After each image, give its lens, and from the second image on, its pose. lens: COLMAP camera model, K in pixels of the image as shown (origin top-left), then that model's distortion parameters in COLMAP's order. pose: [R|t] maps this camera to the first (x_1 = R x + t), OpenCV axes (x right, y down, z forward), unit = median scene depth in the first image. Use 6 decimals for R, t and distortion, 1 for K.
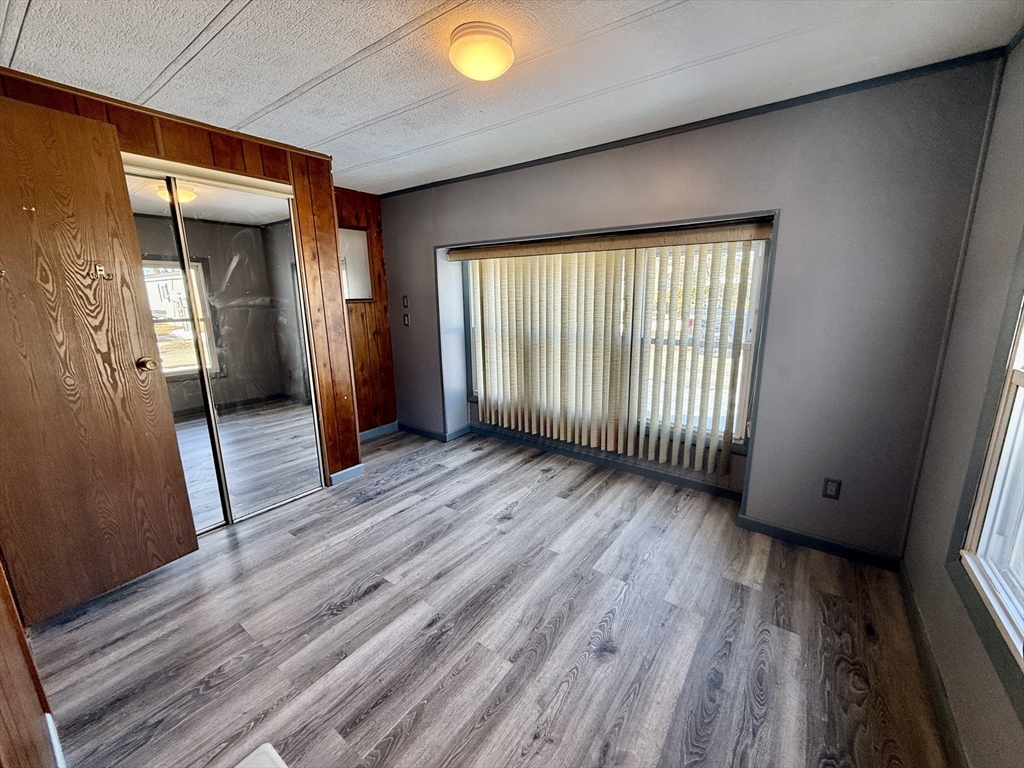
lens RADIAL K [[408.9, 0, 513.0], [0, 408.9, 383.4], [0, 0, 1]] dist [0.000889, -0.000435]
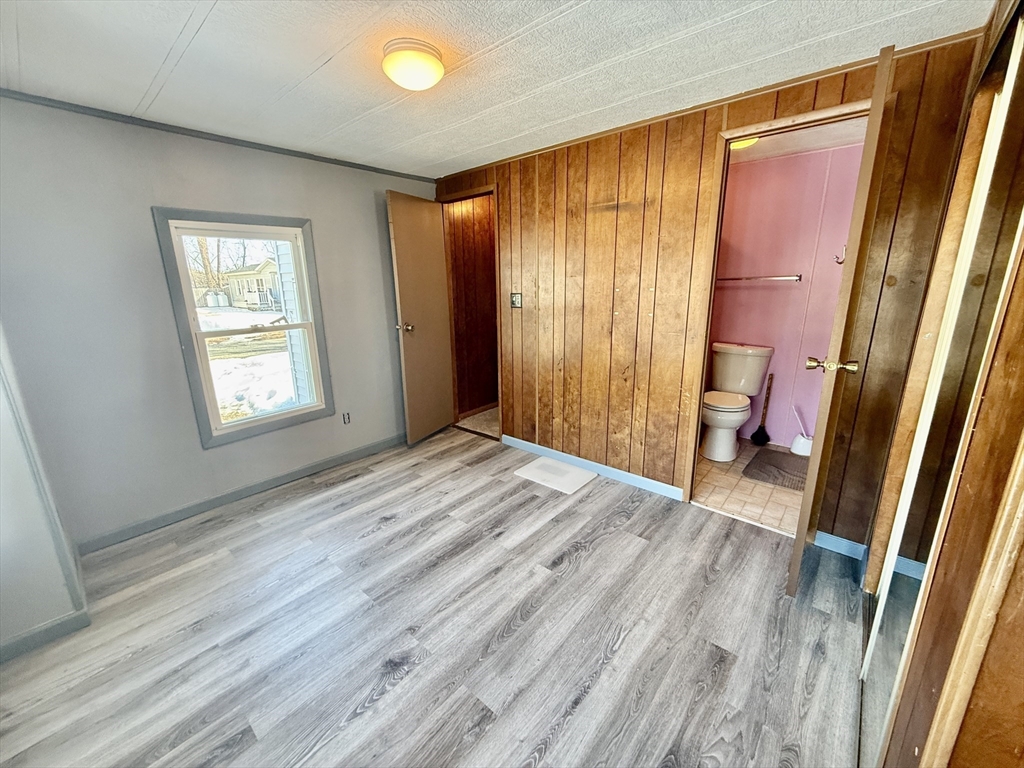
lens RADIAL K [[408.9, 0, 511.1], [0, 408.9, 383.8], [0, 0, 1]] dist [0.000889, -0.000435]
pose [[-0.995488, 0.005405, 0.094729, -0.325499], [0.046998, 0.895388, 0.442799, -0.395044], [-0.082426, 0.445253, -0.891603, 1.749667]]
